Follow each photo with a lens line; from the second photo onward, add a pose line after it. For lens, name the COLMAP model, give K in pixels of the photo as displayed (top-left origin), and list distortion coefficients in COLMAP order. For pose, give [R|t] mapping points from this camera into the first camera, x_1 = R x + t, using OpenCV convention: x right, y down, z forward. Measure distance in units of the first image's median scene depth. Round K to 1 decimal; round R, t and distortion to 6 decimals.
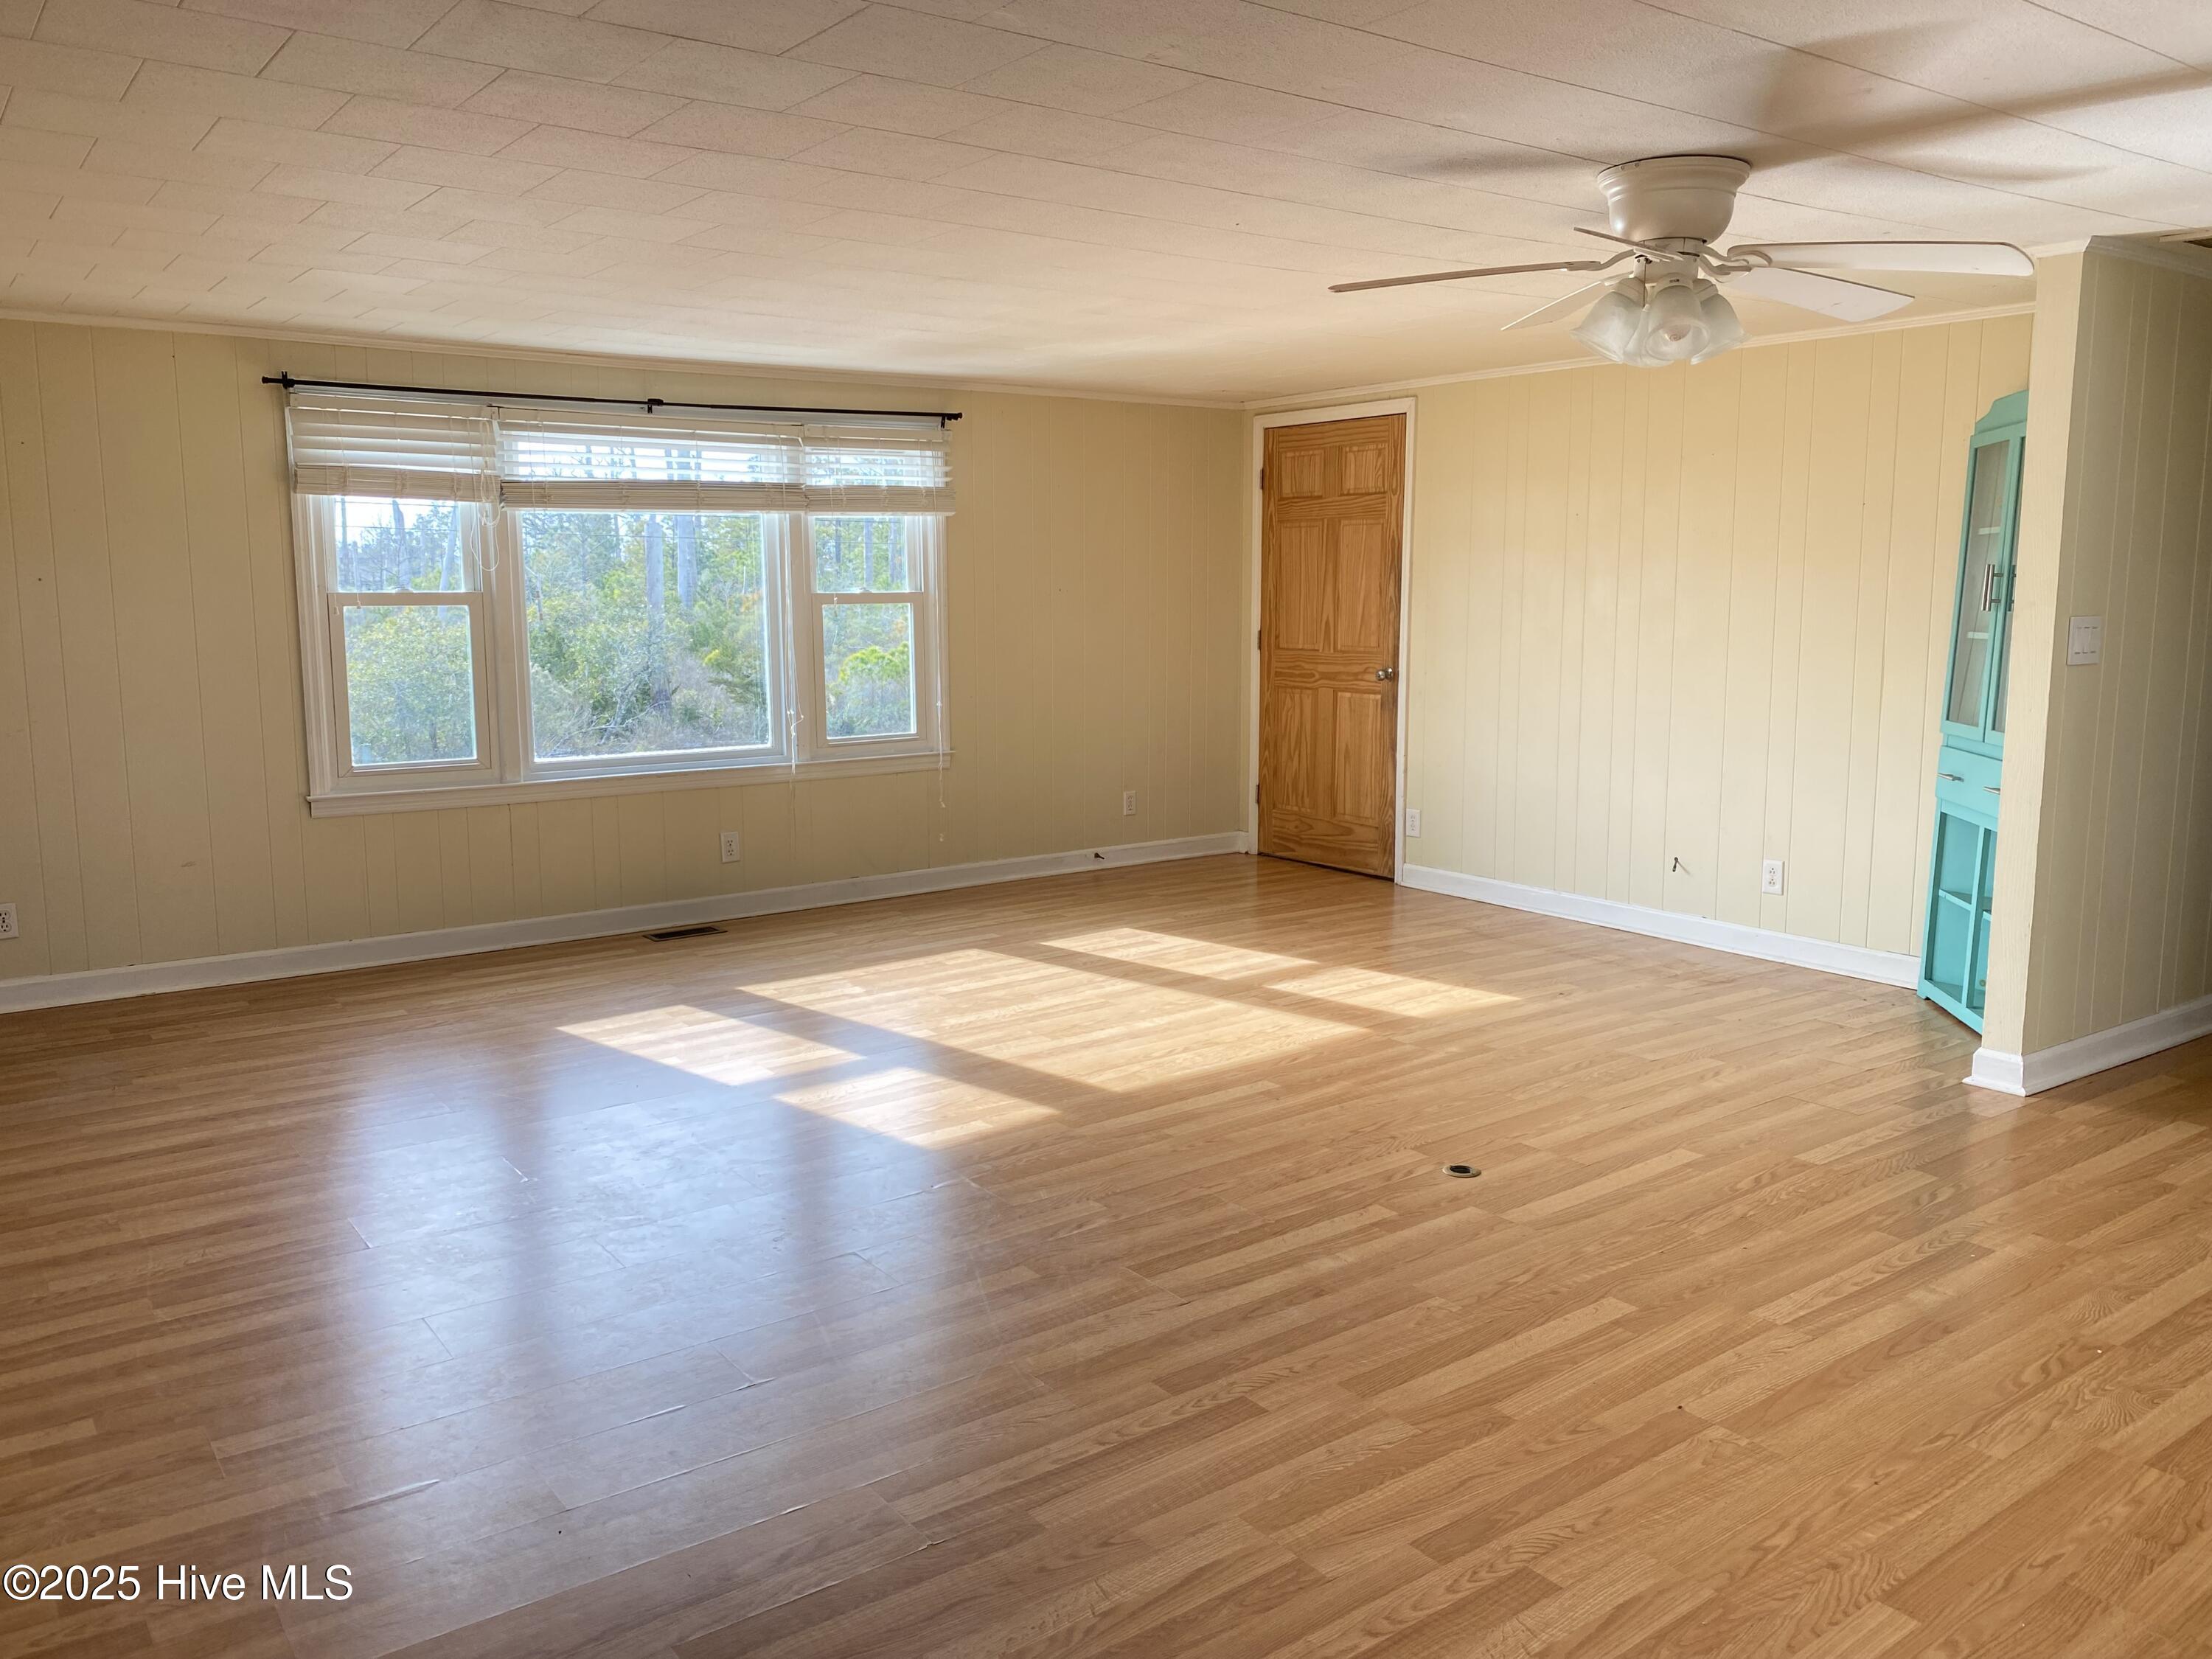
lens RADIAL K [[1742.8, 0, 1106.0], [0, 1742.8, 829.5], [0, 0, 1]] dist [0.095644, -0.107947]
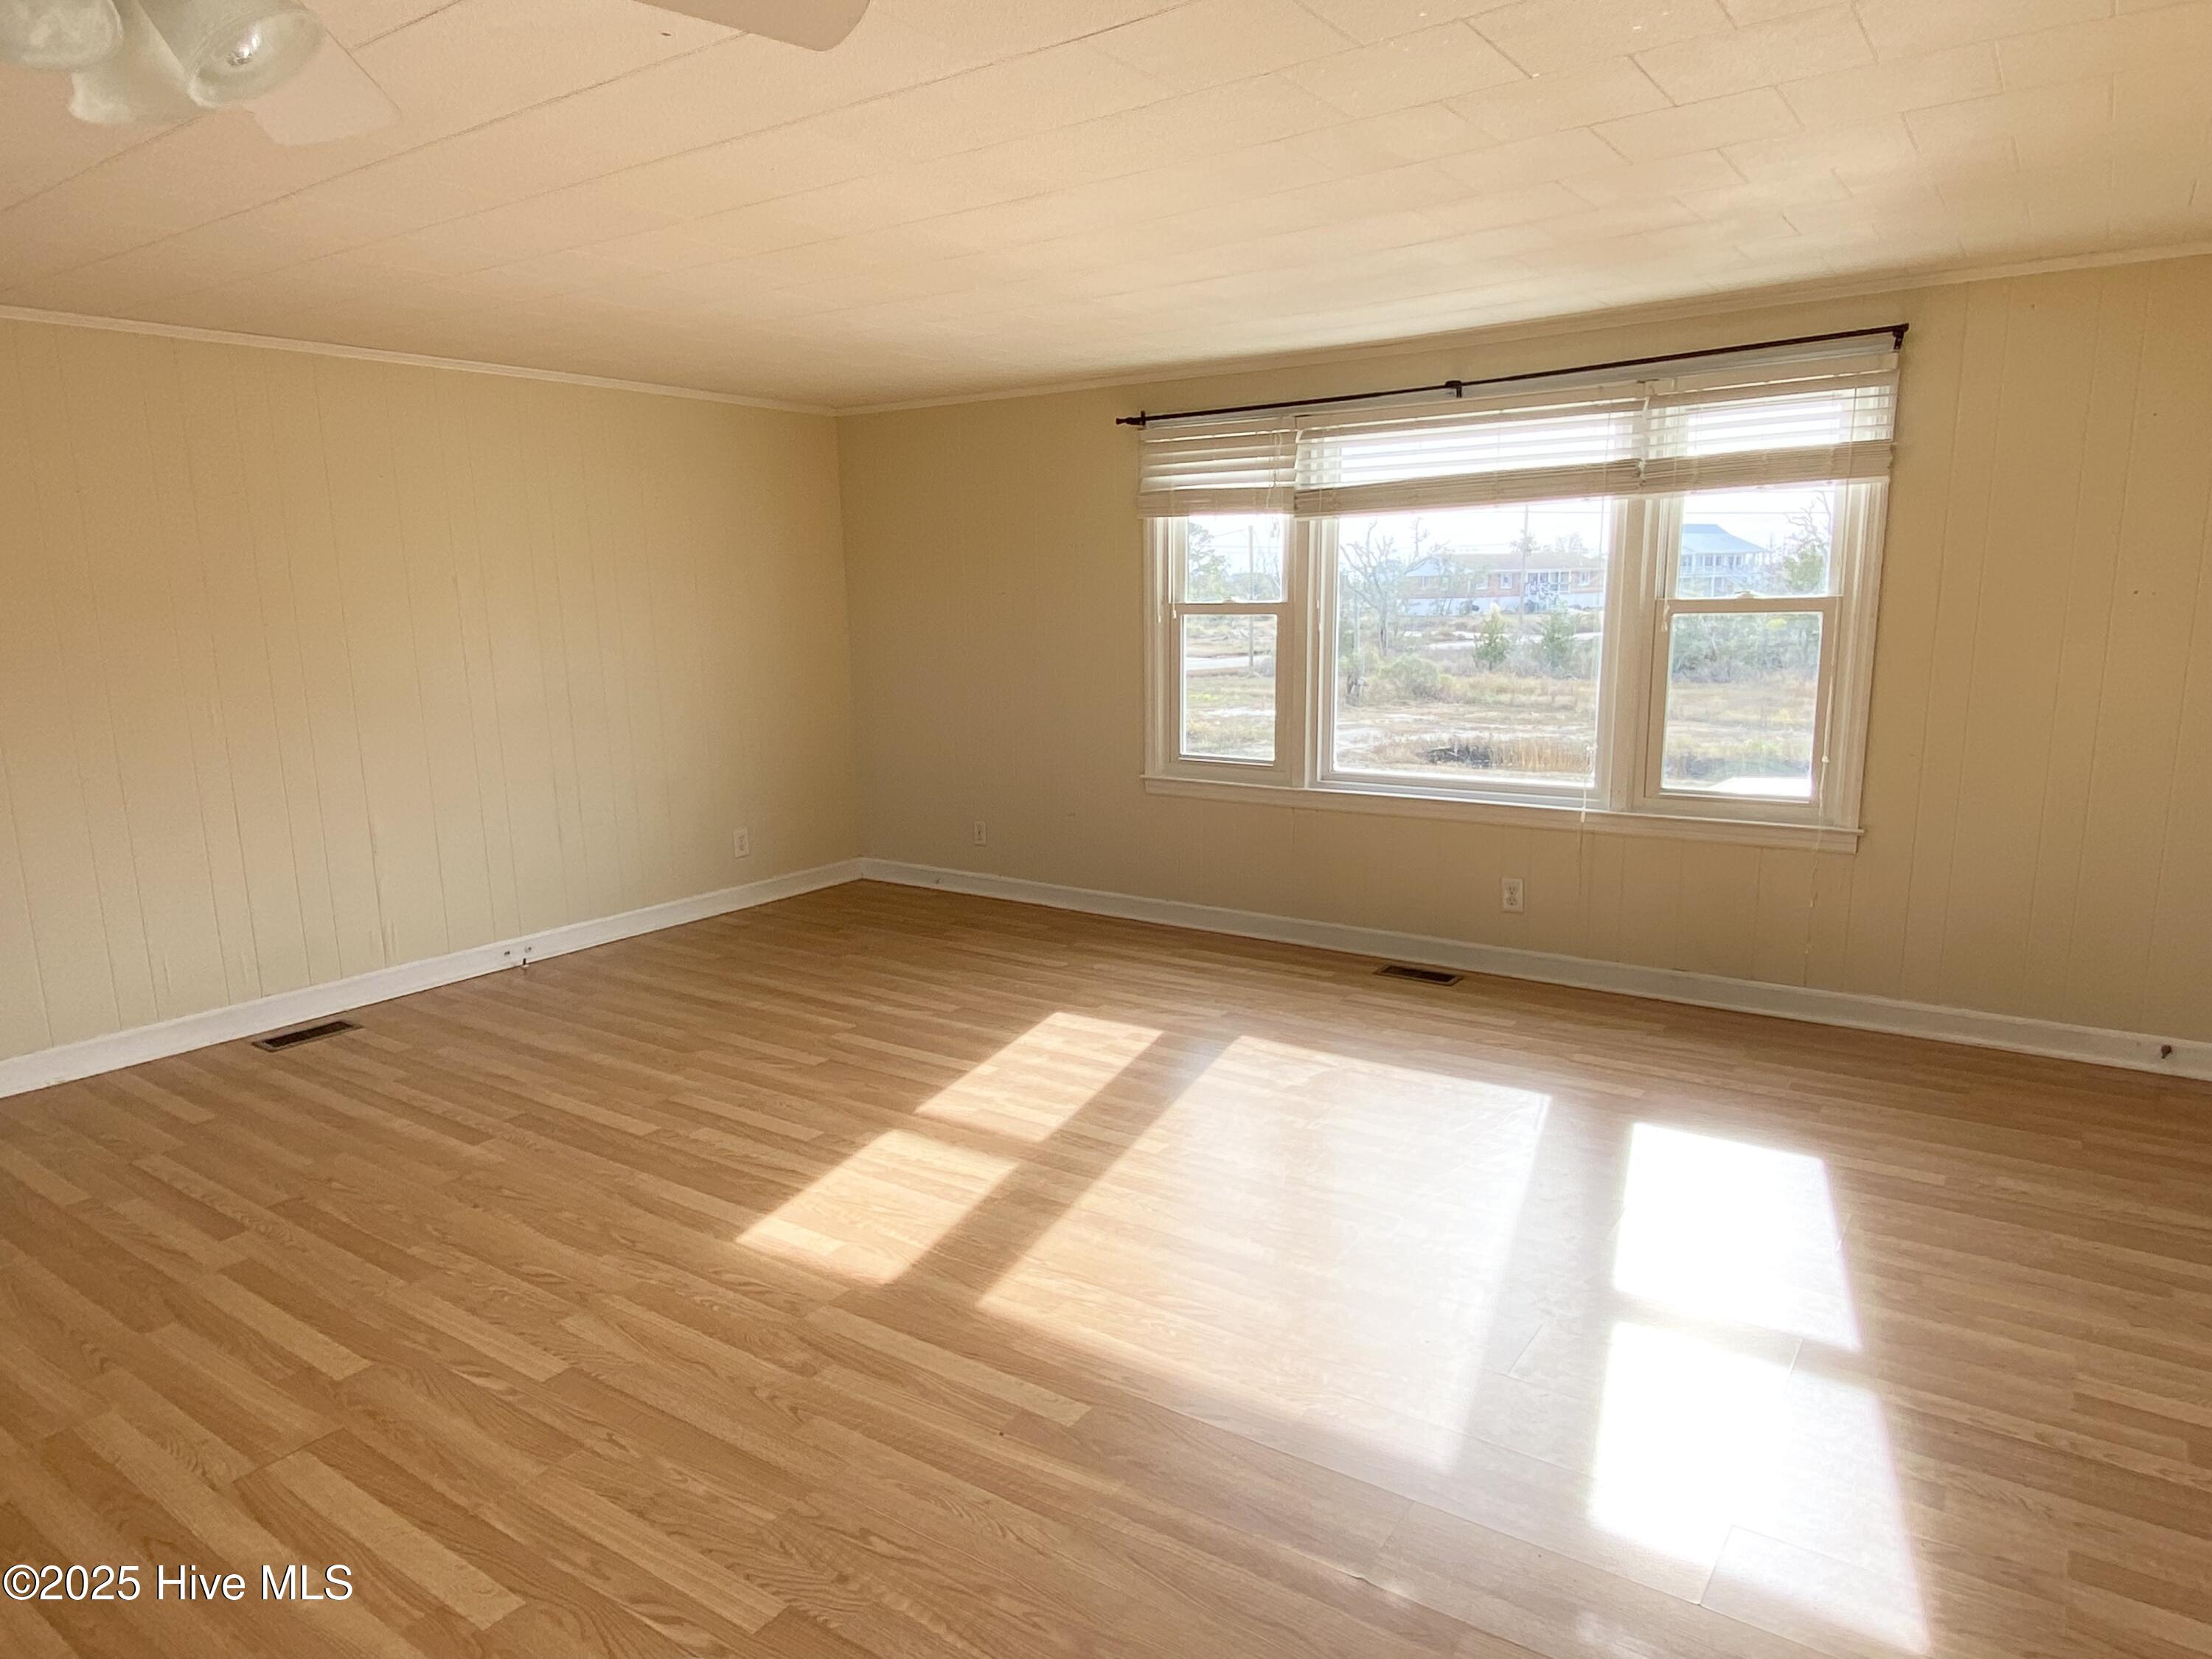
lens RADIAL K [[1404.3, 0, 1106.0], [0, 1404.3, 829.5], [0, 0, 1]] dist [0.075590, -0.098424]
pose [[0.289109, 0.163276, -0.943269, 0.440904], [-0.122421, 0.983563, 0.132729, -0.103883], [0.949436, 0.077103, 0.304346, 0.688849]]
